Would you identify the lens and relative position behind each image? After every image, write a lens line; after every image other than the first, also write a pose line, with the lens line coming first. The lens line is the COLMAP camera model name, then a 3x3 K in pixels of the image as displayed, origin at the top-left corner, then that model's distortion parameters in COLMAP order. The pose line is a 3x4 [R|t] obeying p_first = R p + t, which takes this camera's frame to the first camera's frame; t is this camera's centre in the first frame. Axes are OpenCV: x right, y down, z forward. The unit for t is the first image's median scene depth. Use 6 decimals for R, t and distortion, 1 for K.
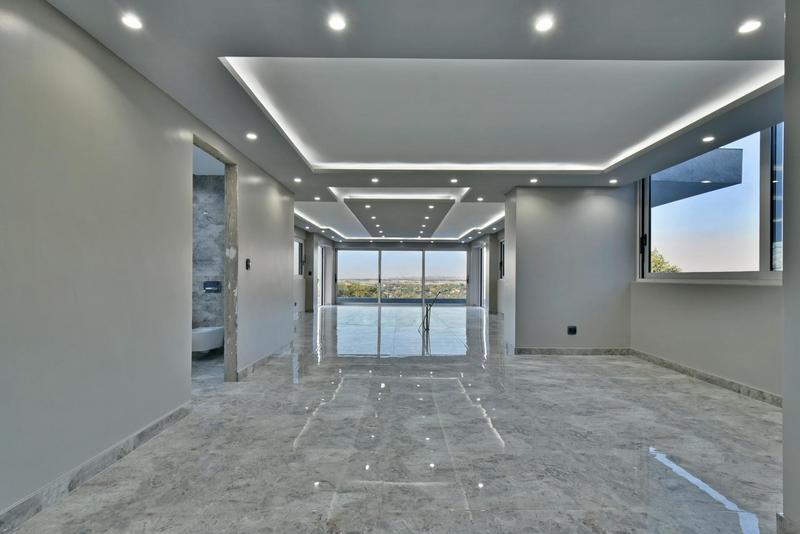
lens RADIAL K [[358.5, 0, 411.1], [0, 358.5, 276.6], [0, 0, 1]] dist [-0.003845, -0.000752]
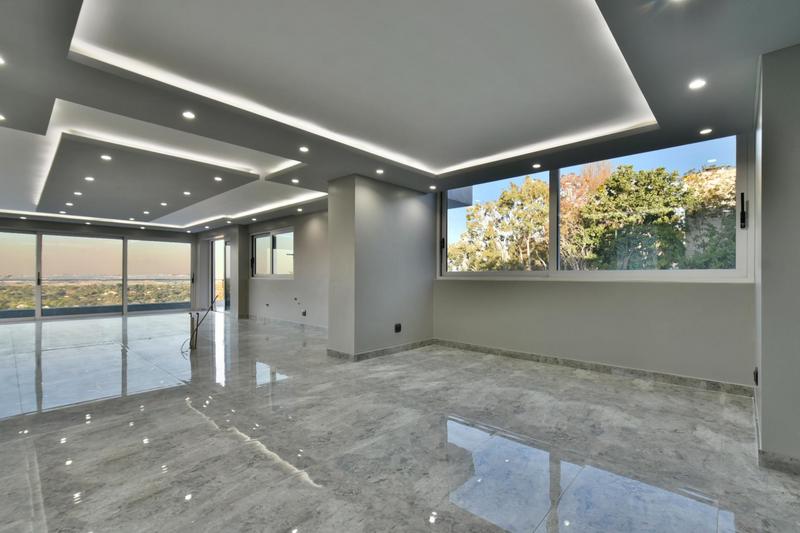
lens RADIAL K [[350.2, 0, 394.8], [0, 350.2, 276.1], [0, 0, 1]] dist [0.001631, 0.000097]
pose [[0.694310, -0.003991, 0.719665, -0.107401], [0.001285, 0.999990, 0.004305, -0.000232], [-0.719675, -0.002064, 0.694309, 0.129381]]
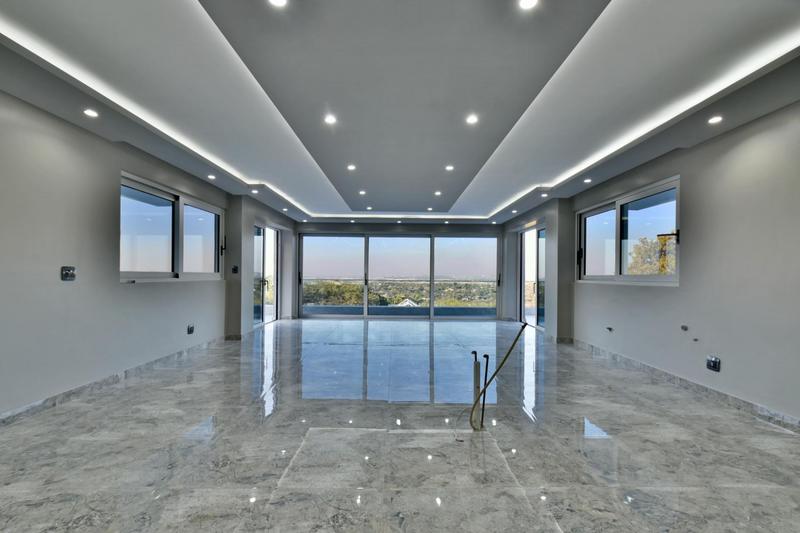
lens RADIAL K [[350.2, 0, 394.8], [0, 350.2, 276.1], [0, 0, 1]] dist [0.001631, 0.000097]
pose [[0.999505, 0.001555, -0.031413, -0.015806], [-0.001513, 0.999998, 0.001383, -0.000501], [0.031415, -0.001335, 0.999506, 0.384384]]
